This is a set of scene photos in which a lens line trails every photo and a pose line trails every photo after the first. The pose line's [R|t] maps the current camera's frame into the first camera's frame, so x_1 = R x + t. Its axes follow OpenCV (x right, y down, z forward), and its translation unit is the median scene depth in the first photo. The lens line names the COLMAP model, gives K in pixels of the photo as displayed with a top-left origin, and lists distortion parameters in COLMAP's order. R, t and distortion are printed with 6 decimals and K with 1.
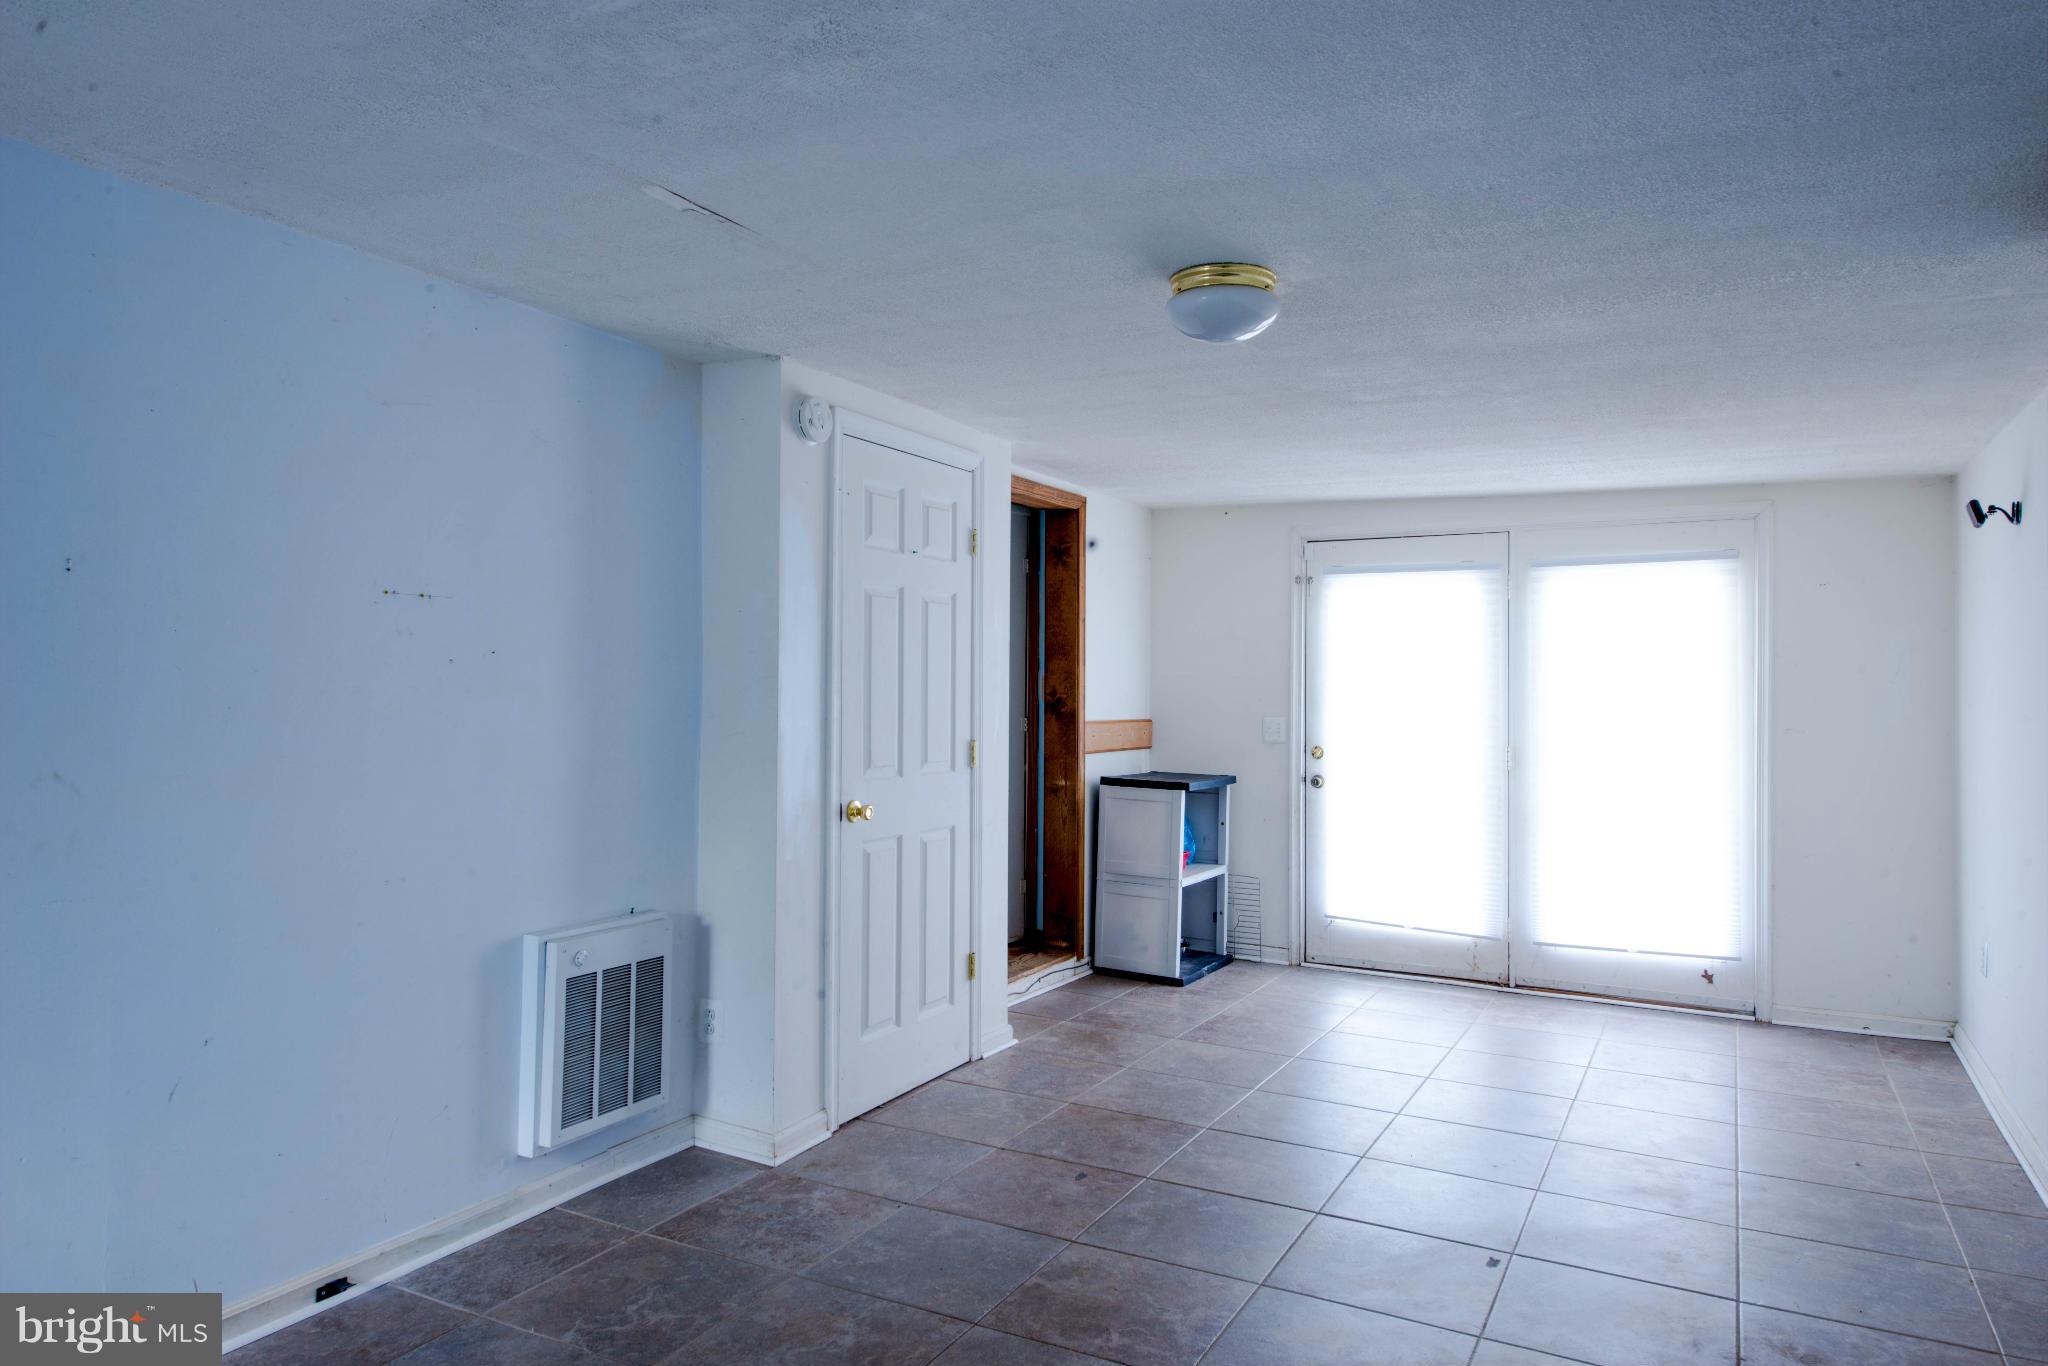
lens RADIAL K [[1319.6, 0, 1024.0], [0, 1319.6, 683.0], [0, 0, 1]] dist [0.067312, -0.042397]
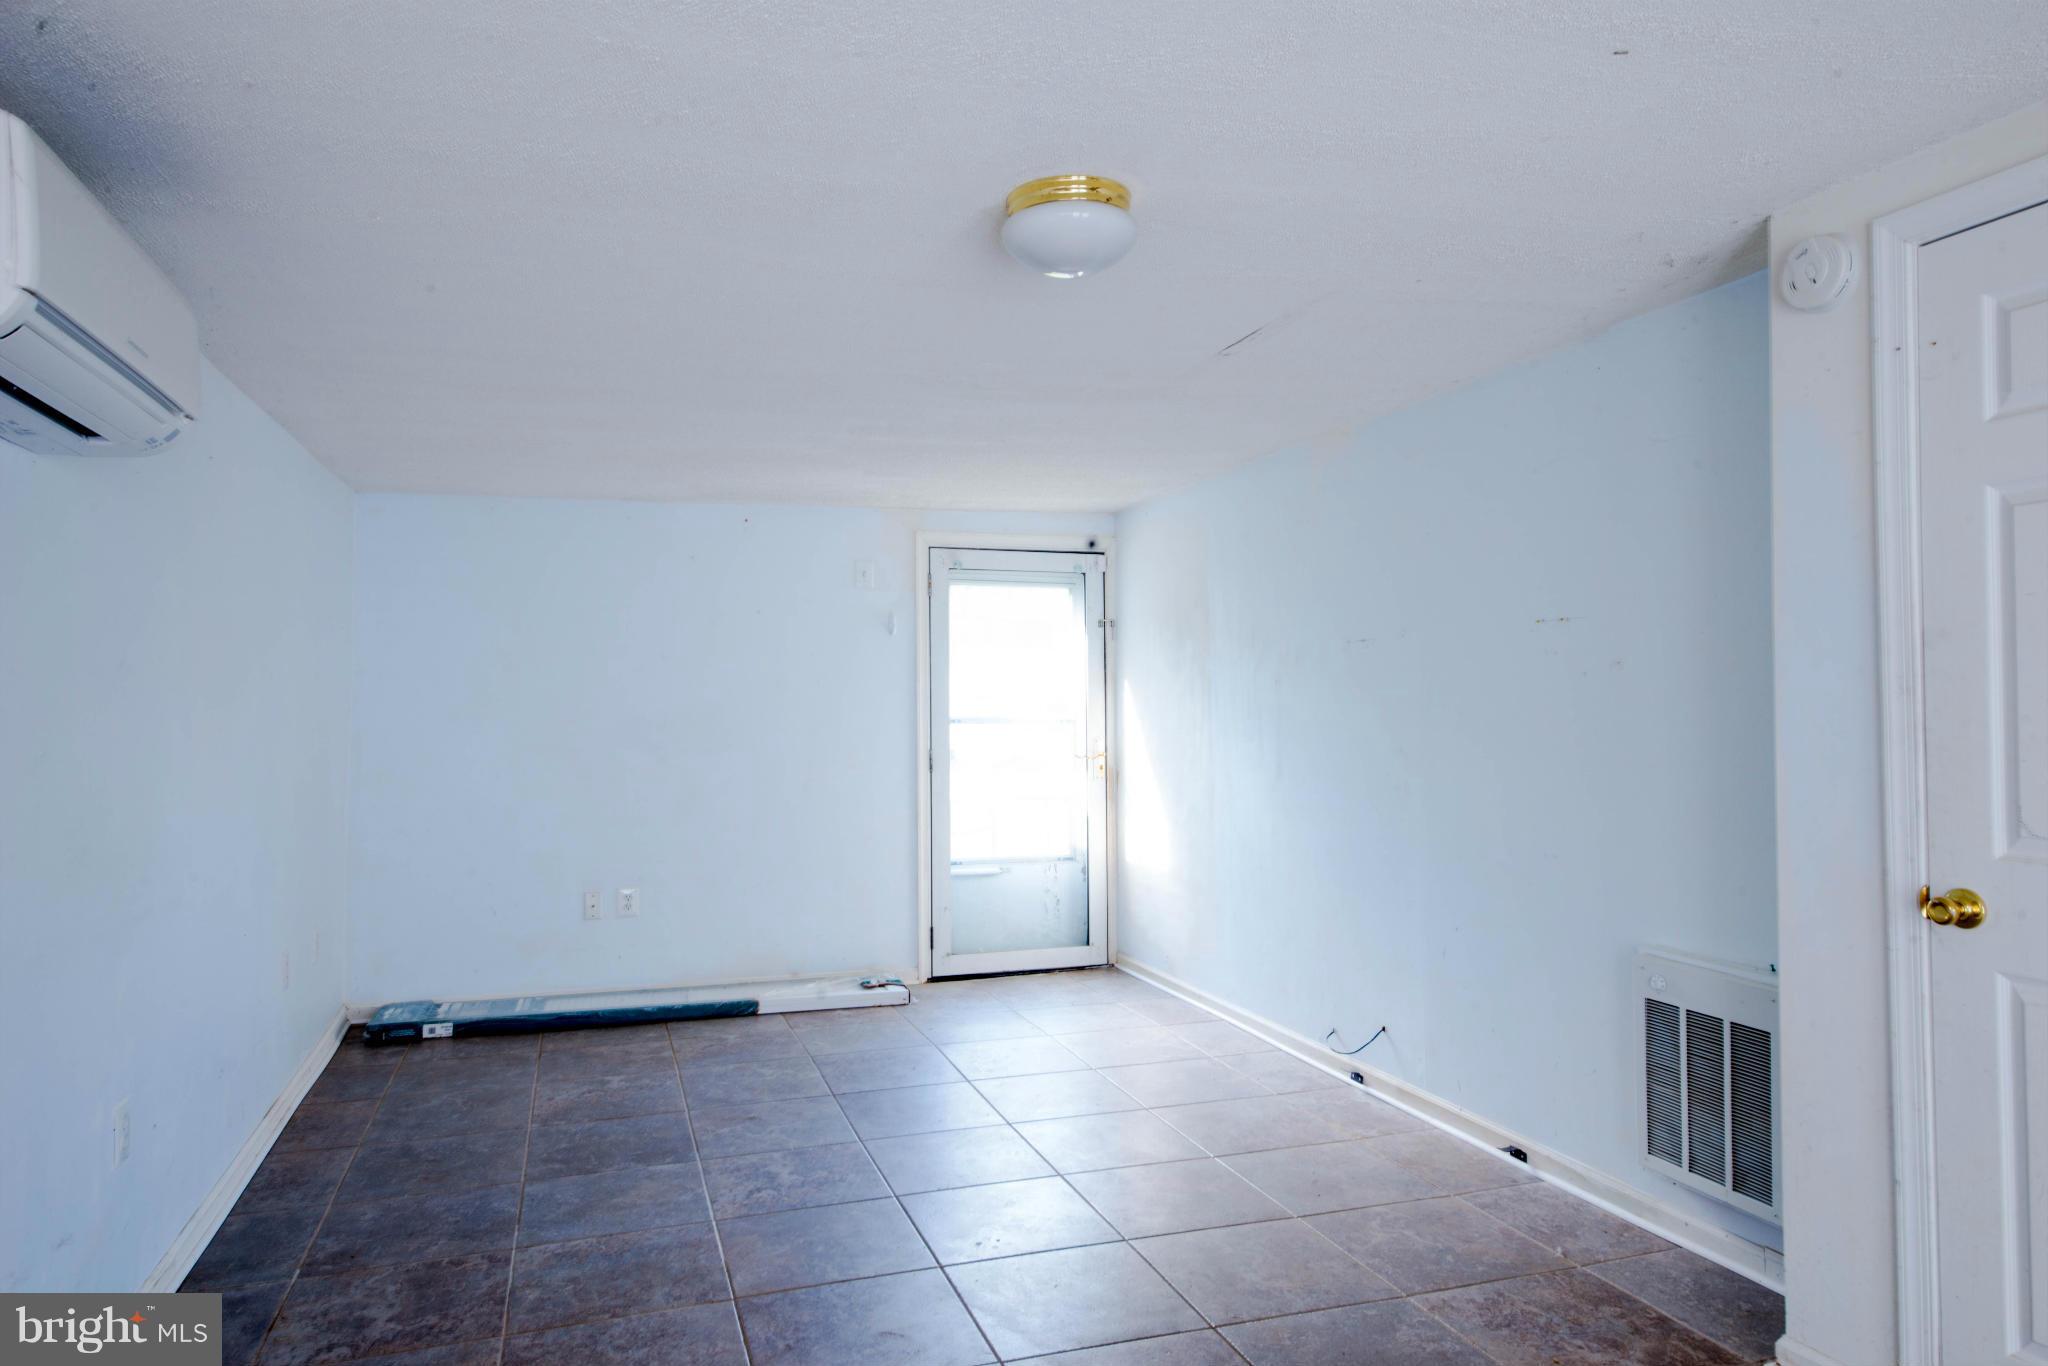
lens RADIAL K [[1319.6, 0, 1024.0], [0, 1319.6, 683.0], [0, 0, 1]] dist [0.067312, -0.042397]
pose [[-0.687081, -0.017181, -0.726378, 0.390626], [0.004477, 0.999601, -0.027879, 0.011133], [0.726567, -0.022407, -0.686730, 0.780555]]
